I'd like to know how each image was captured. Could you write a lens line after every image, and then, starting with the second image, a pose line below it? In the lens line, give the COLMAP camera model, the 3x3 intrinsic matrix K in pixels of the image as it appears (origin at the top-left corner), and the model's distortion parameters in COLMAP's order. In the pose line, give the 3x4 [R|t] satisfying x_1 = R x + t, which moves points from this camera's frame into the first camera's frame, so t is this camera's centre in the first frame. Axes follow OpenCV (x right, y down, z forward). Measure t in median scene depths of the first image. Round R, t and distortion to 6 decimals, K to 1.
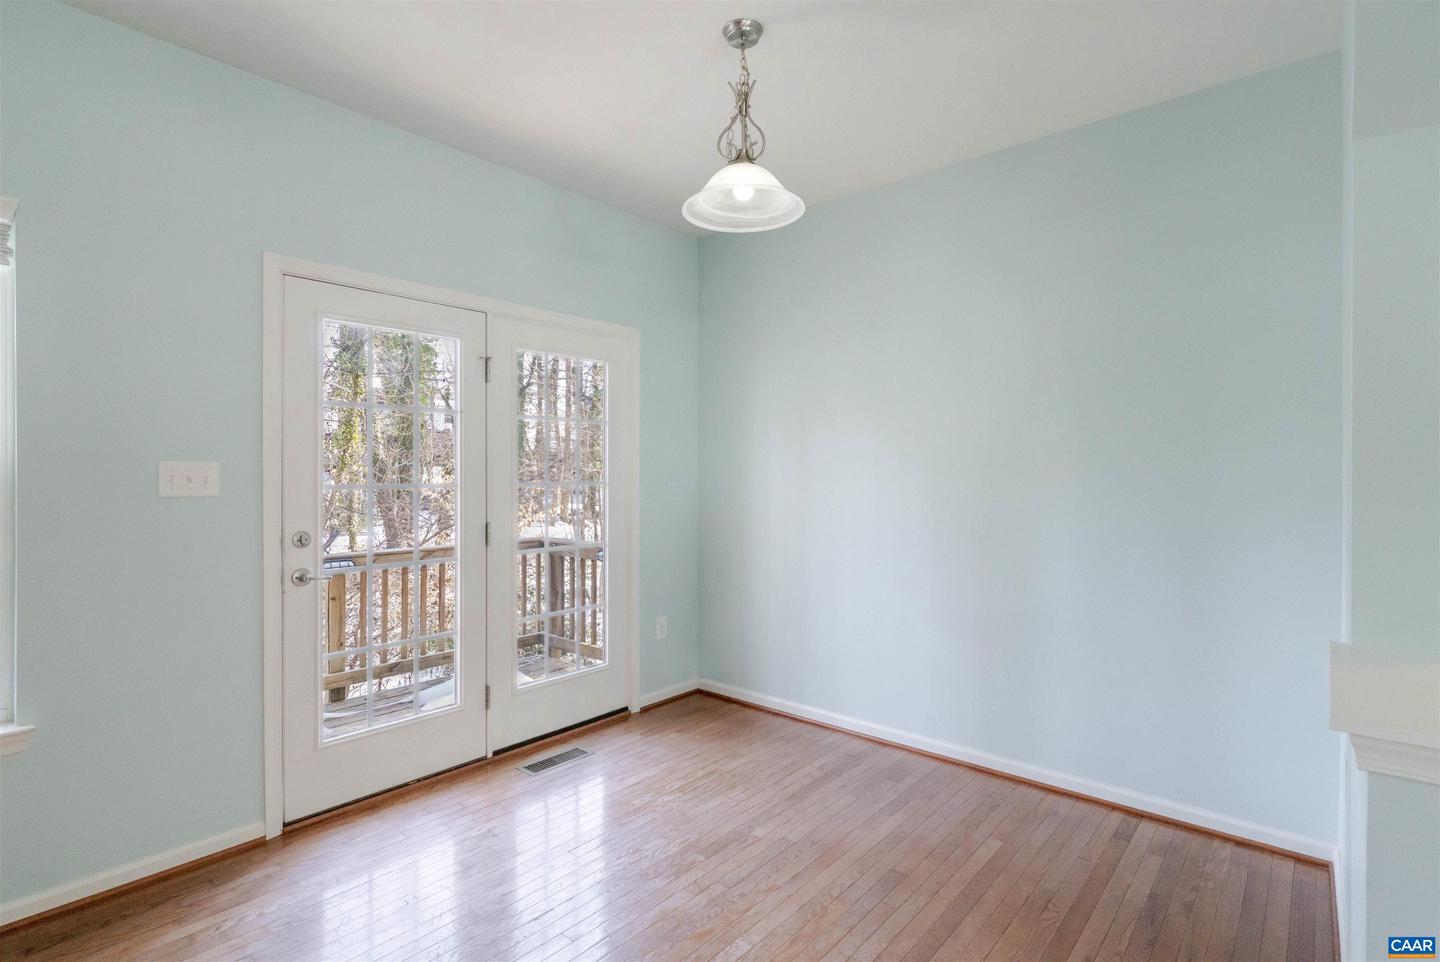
lens RADIAL K [[703.8, 0, 723.6], [0, 703.8, 474.6], [0, 0, 1]] dist [0.013167, -0.000592]
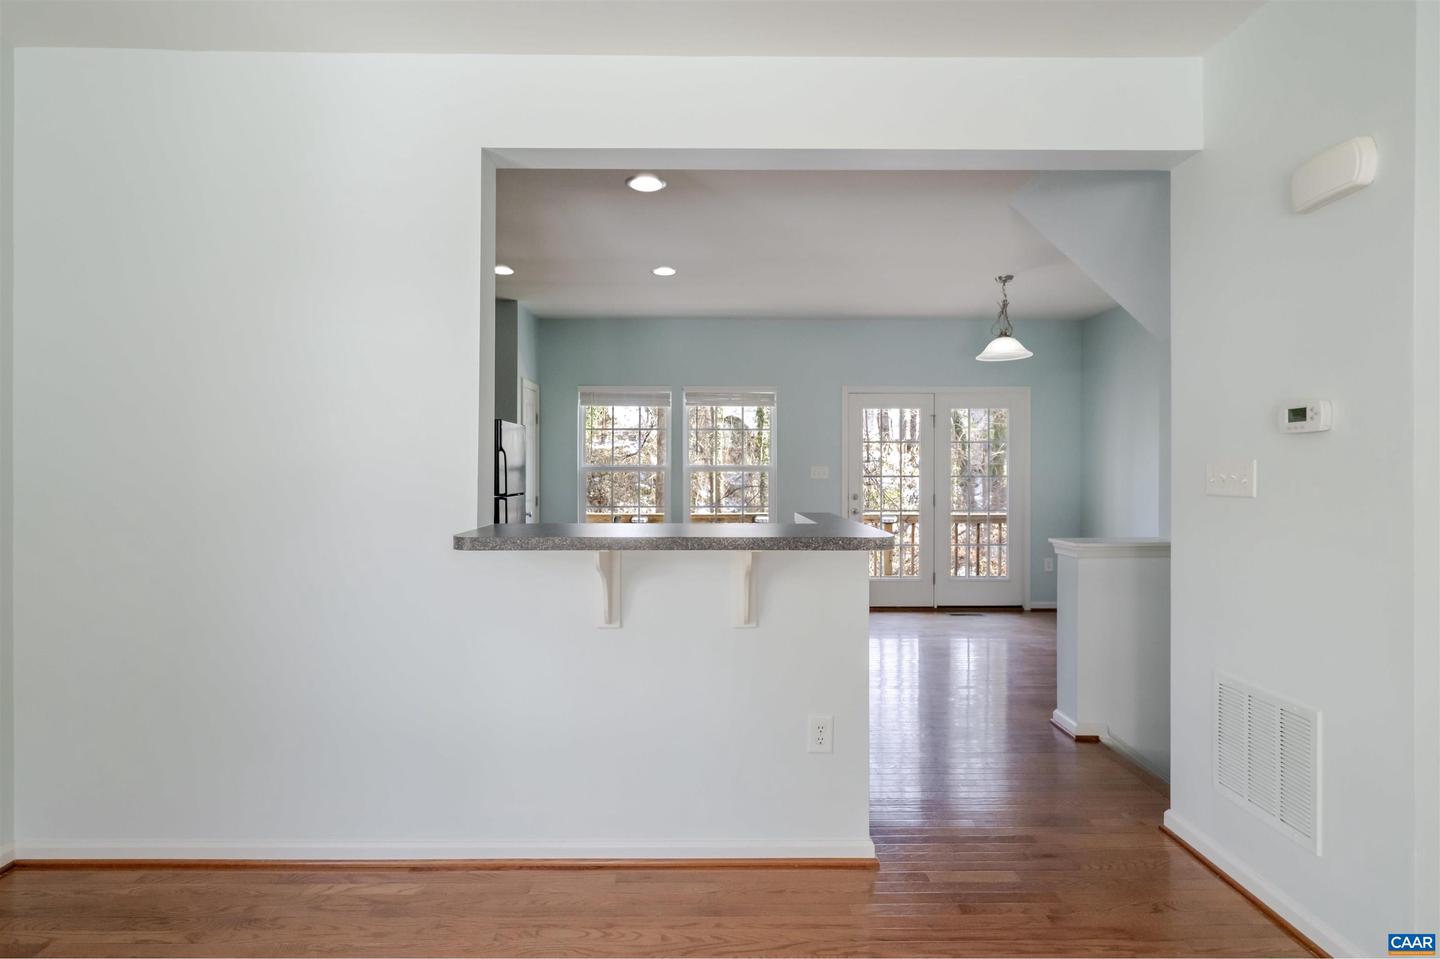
lens RADIAL K [[702.1, 0, 717.3], [0, 702.1, 476.3], [0, 0, 1]] dist [0.000089, -0.001599]
pose [[0.661836, 0.007759, -0.749609, 0.961877], [-0.002777, 0.999965, 0.007899, 0.000327], [0.749644, -0.003146, 0.661834, -1.032806]]
